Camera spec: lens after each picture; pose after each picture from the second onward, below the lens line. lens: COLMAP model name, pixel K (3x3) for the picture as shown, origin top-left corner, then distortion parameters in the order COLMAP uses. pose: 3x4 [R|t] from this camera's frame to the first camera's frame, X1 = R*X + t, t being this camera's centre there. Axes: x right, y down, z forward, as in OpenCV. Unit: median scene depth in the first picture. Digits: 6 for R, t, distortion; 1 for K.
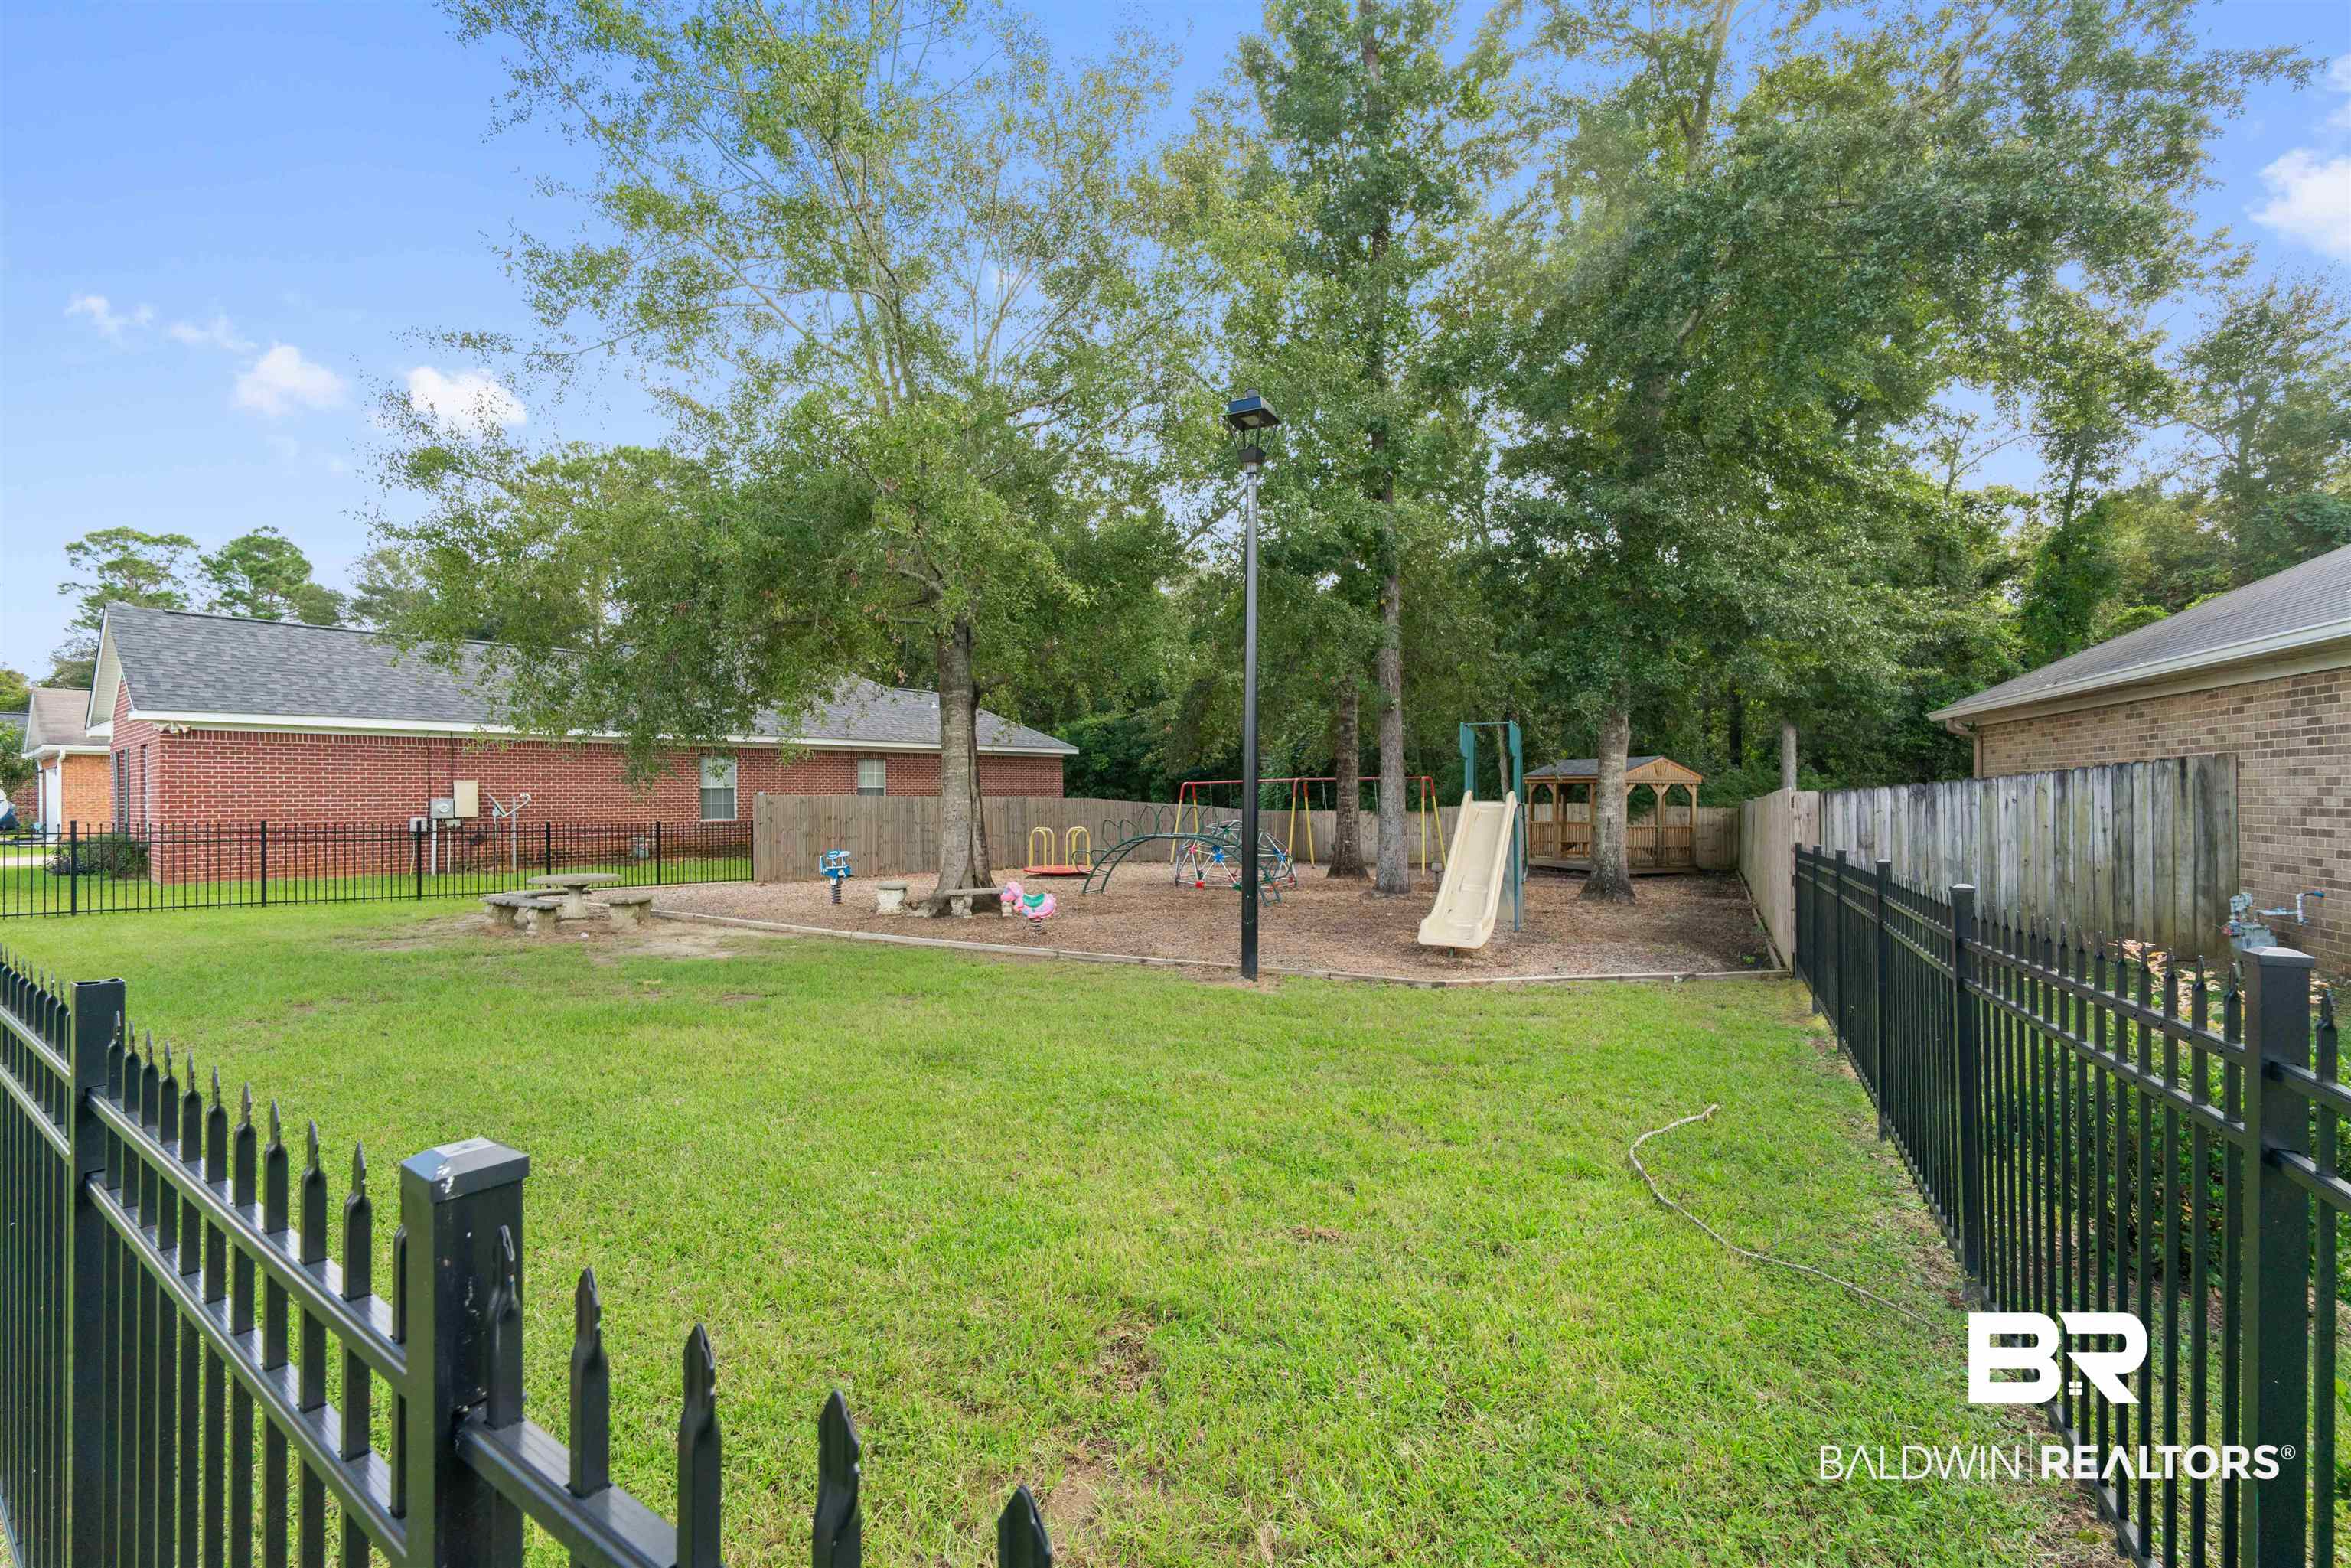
lens RADIAL K [[1015.2, 0, 1172.9], [0, 1015.2, 785.8], [0, 0, 1]] dist [-0.005157, 0.000167]
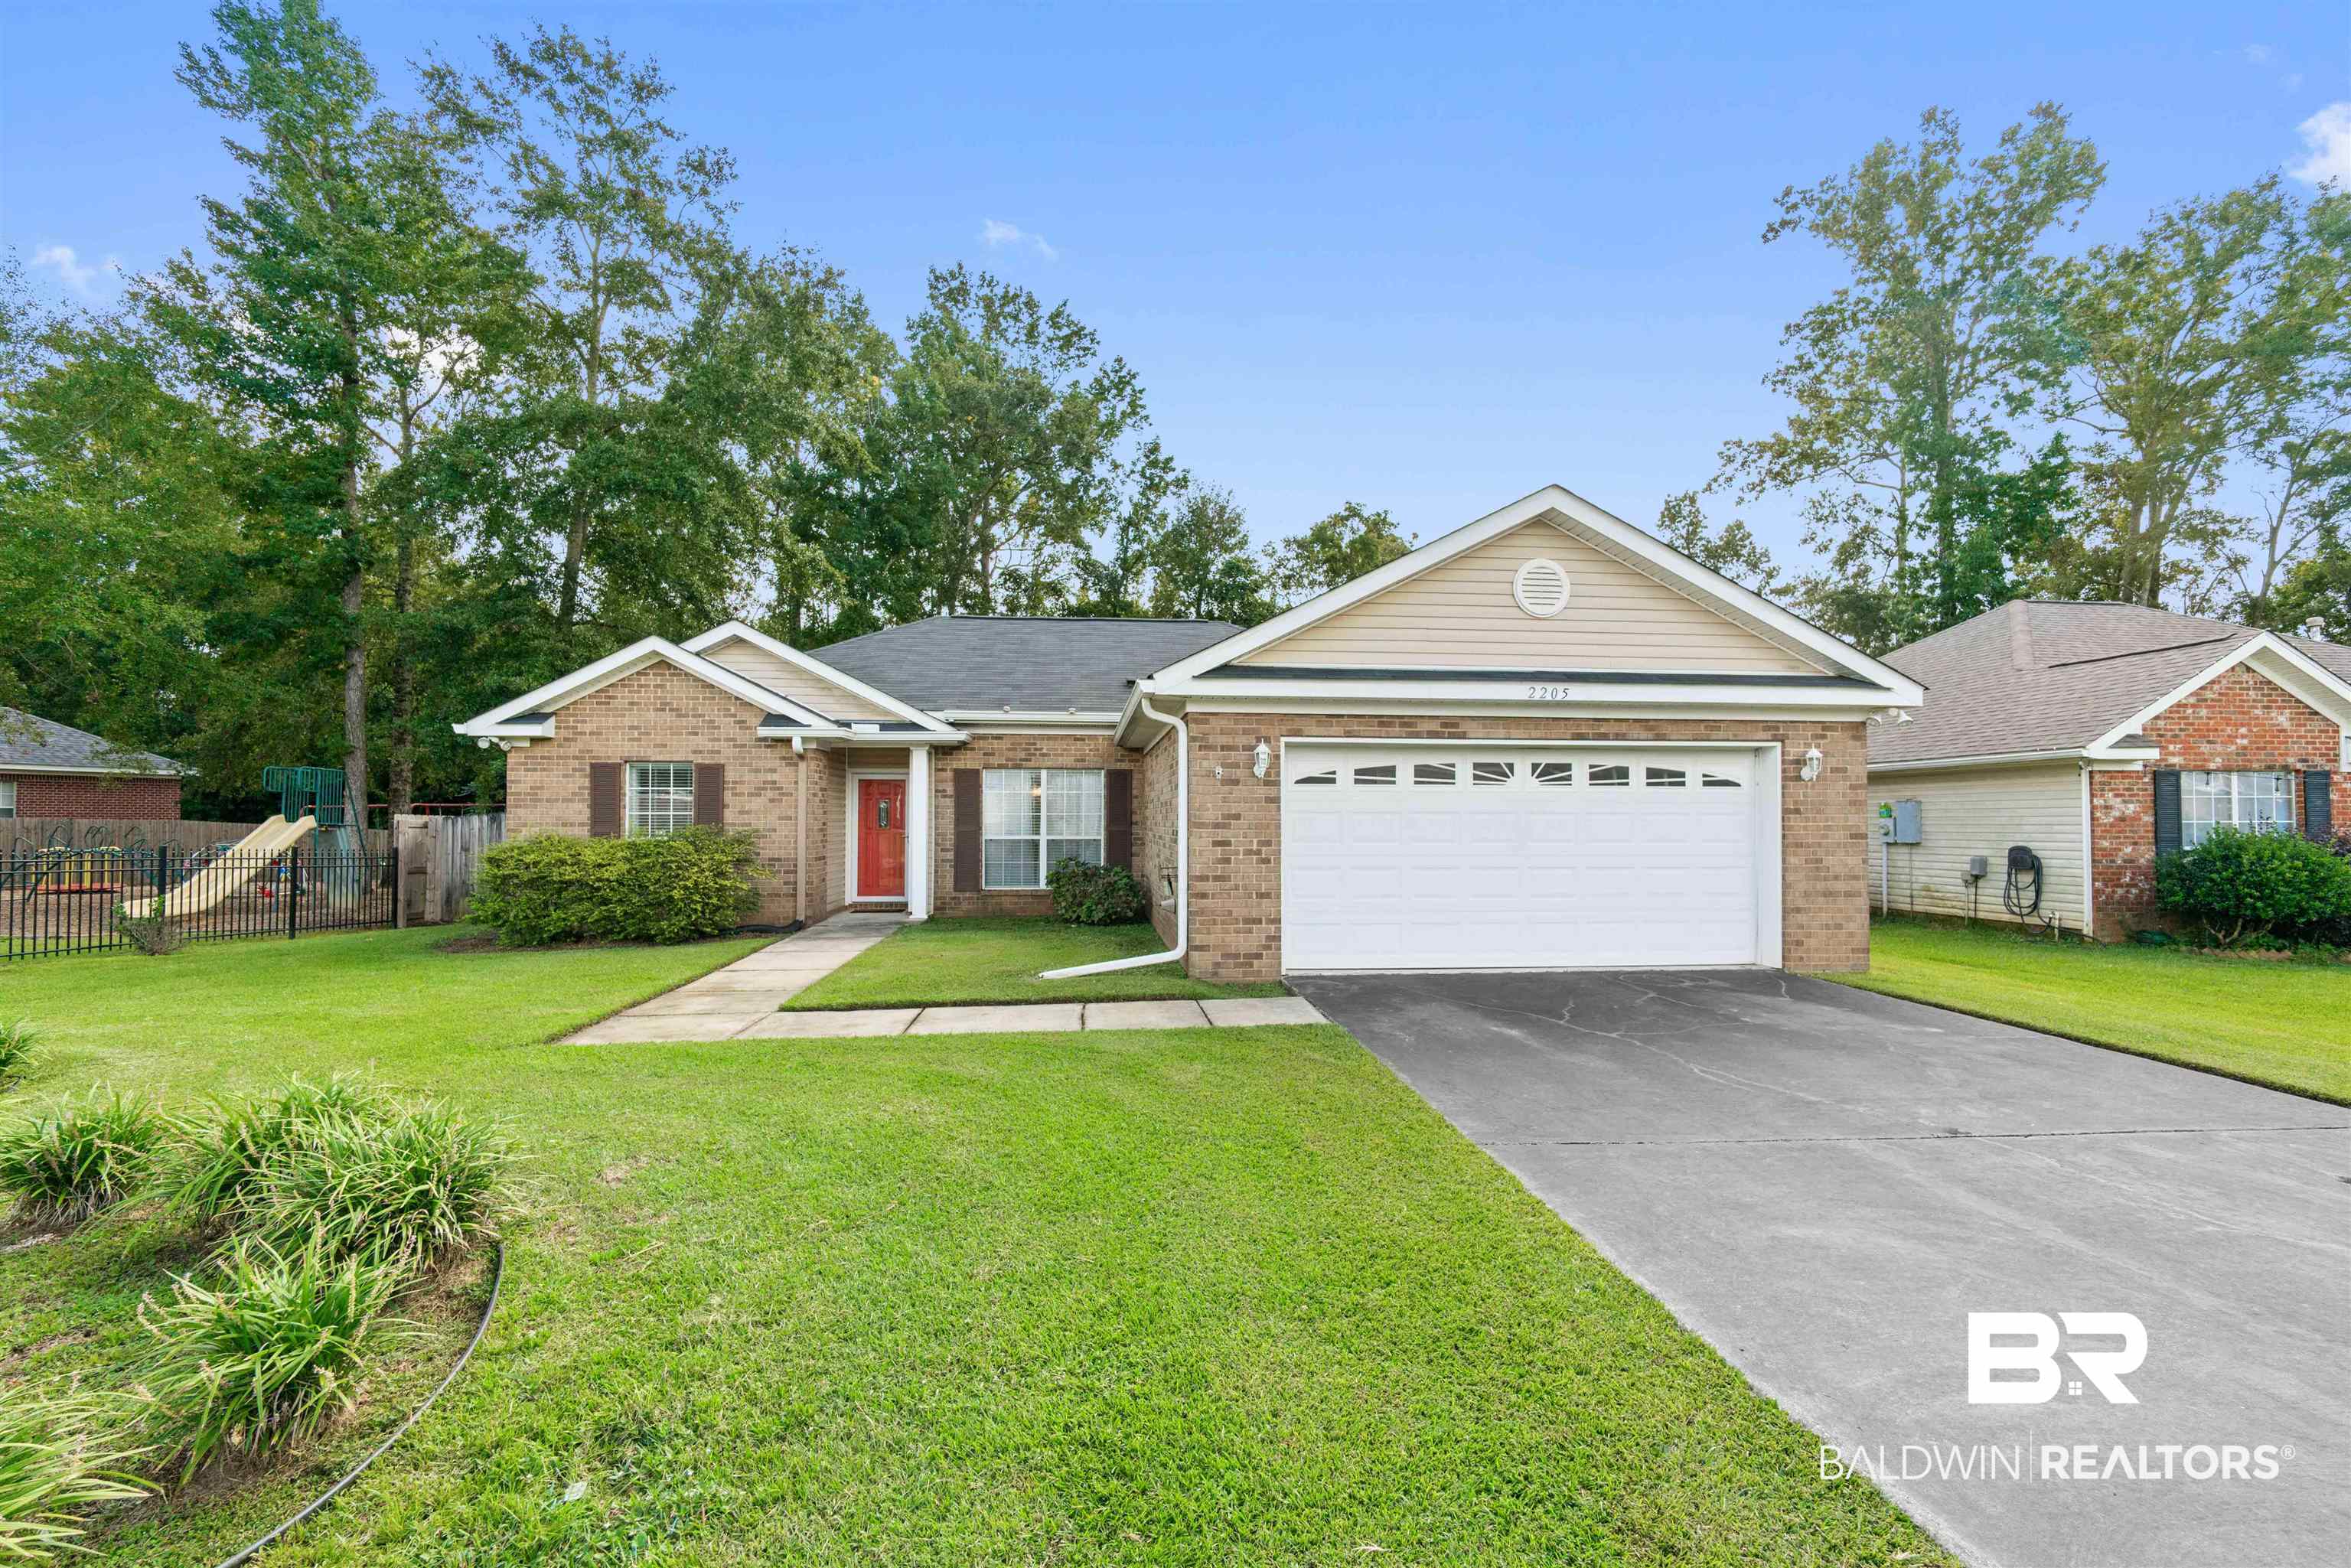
lens RADIAL K [[1015.2, 0, 1173.0], [0, 1015.2, 801.8], [0, 0, 1]] dist [-0.005157, 0.000167]
pose [[0.897128, 0.018542, 0.441382, 0.998667], [-0.015236, 0.999823, -0.011033, -0.019660], [-0.441508, 0.003173, 0.897252, -1.077274]]
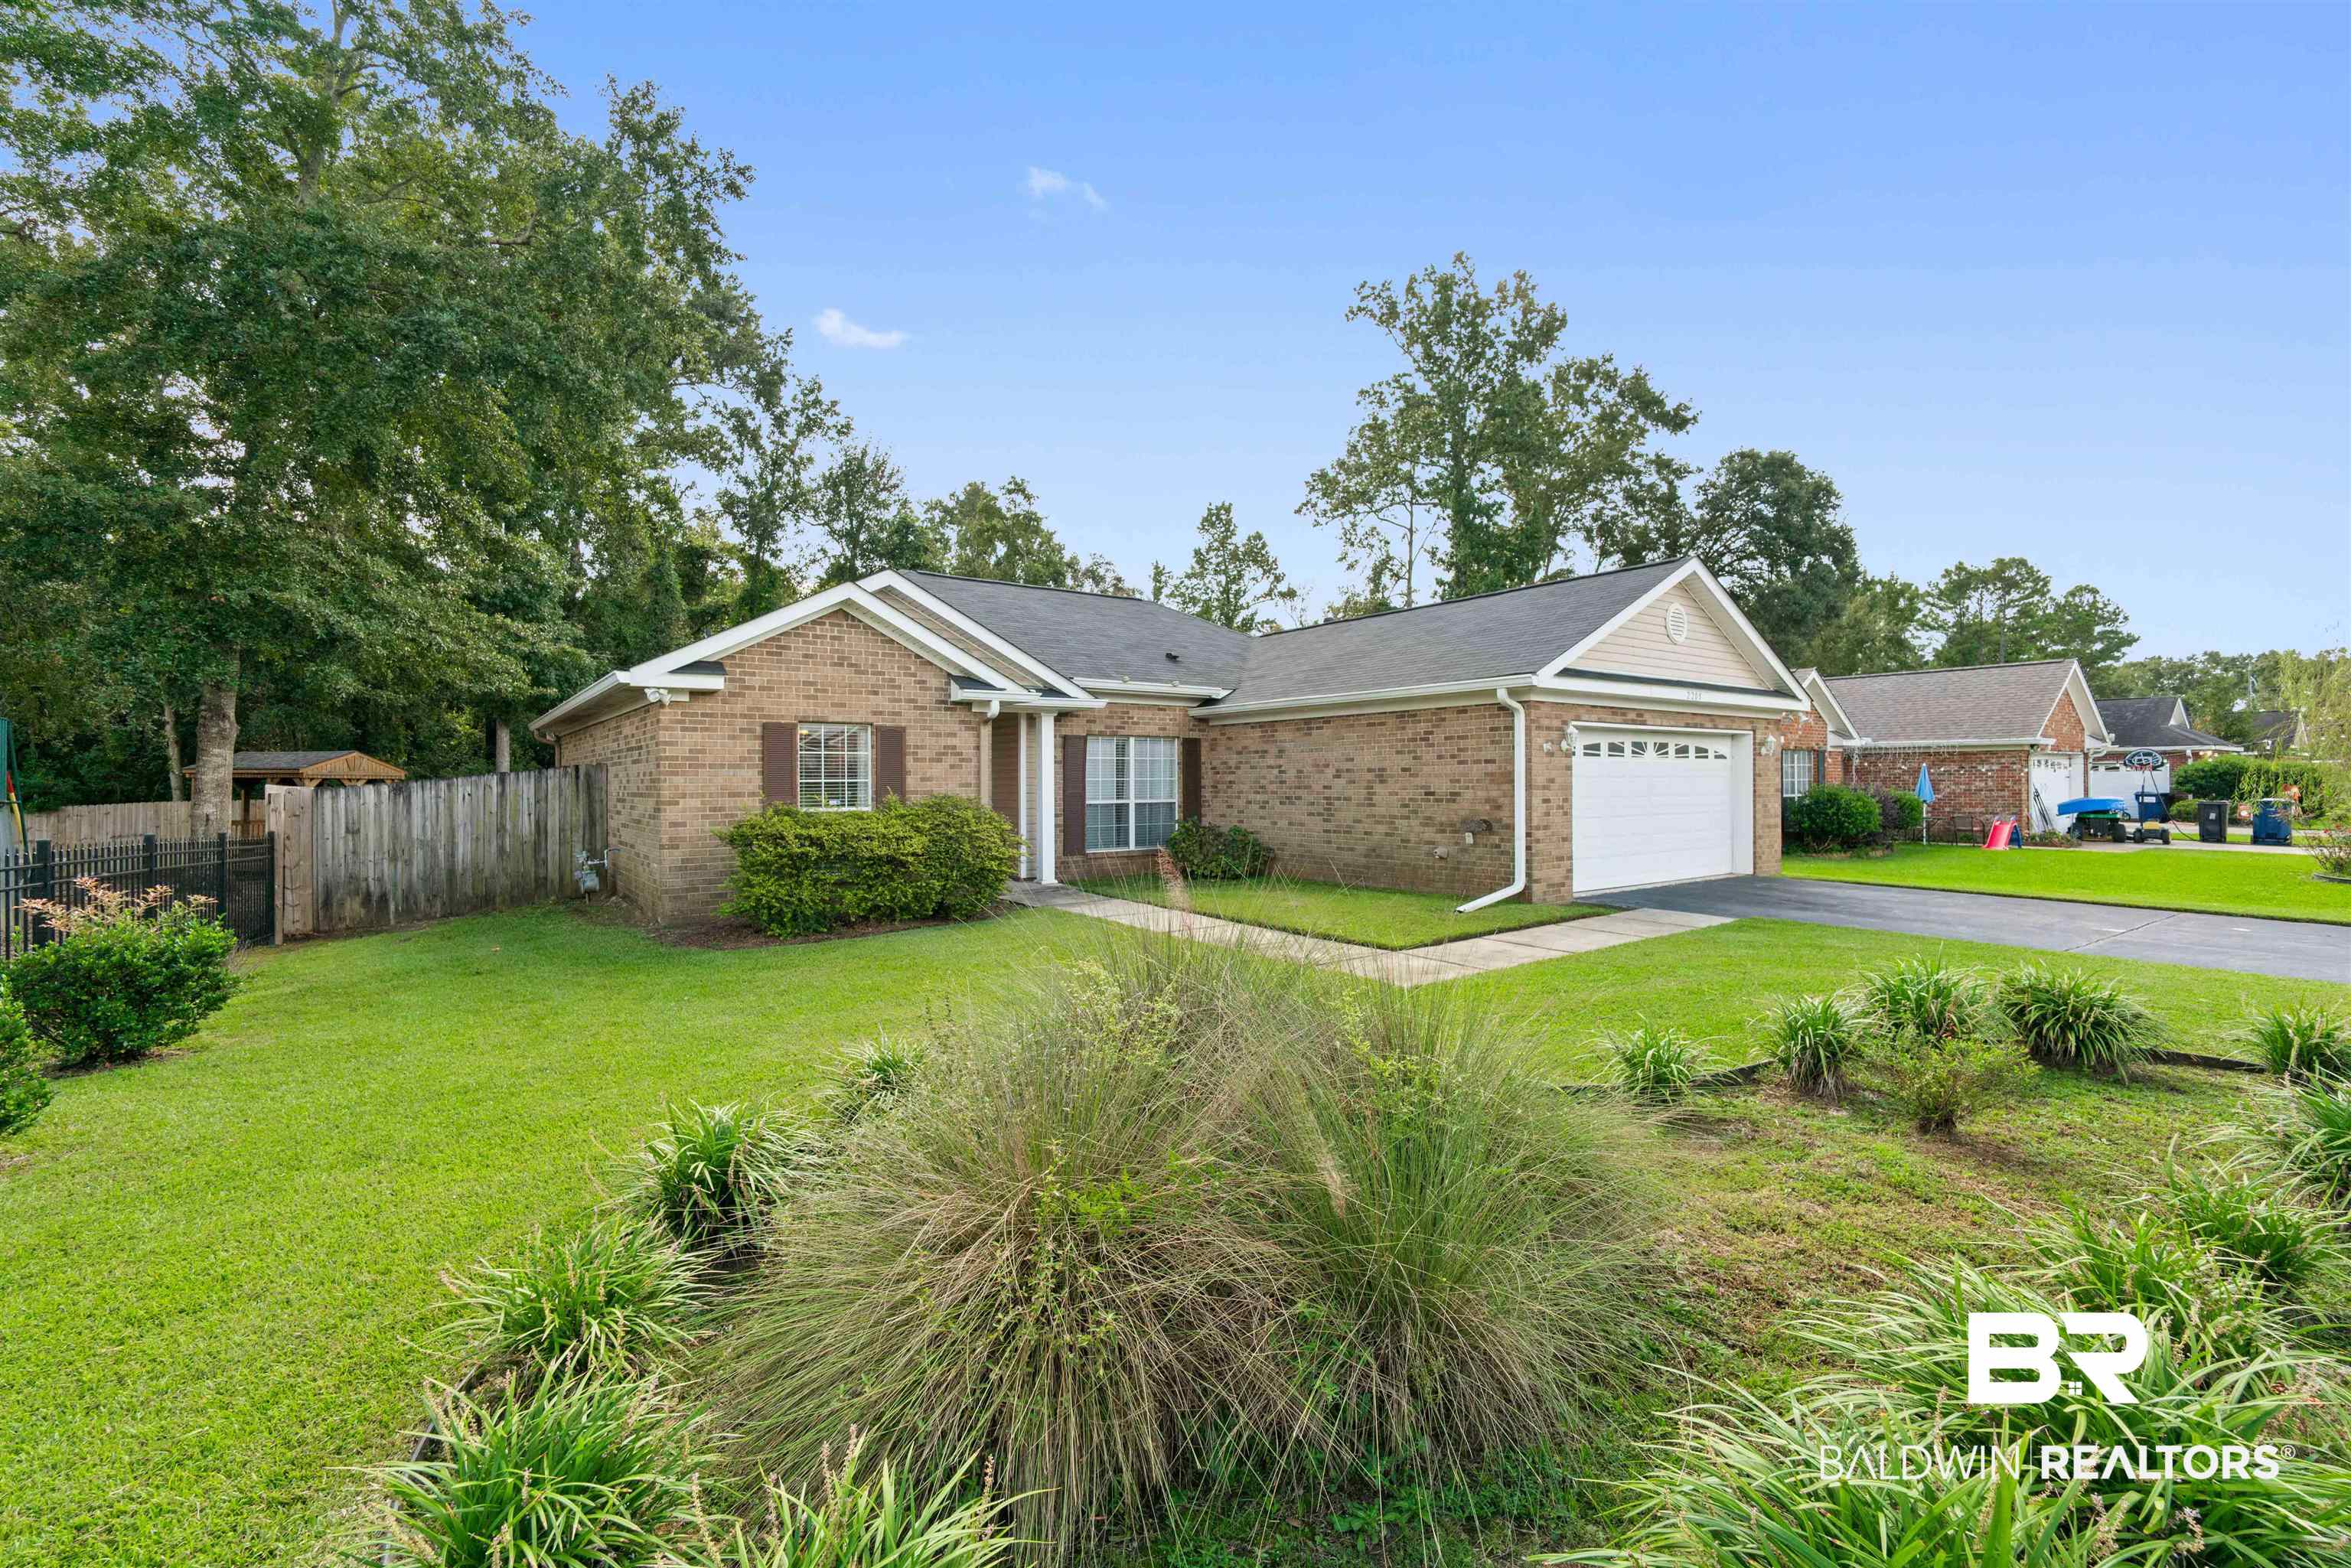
lens RADIAL K [[1015.2, 0, 1166.9], [0, 1015.2, 780.1], [0, 0, 1]] dist [-0.005157, 0.000167]
pose [[0.538918, 0.006876, 0.842330, 0.178881], [-0.009257, 0.999955, -0.002241, -0.010519], [-0.842307, -0.006590, 0.538957, -0.543779]]
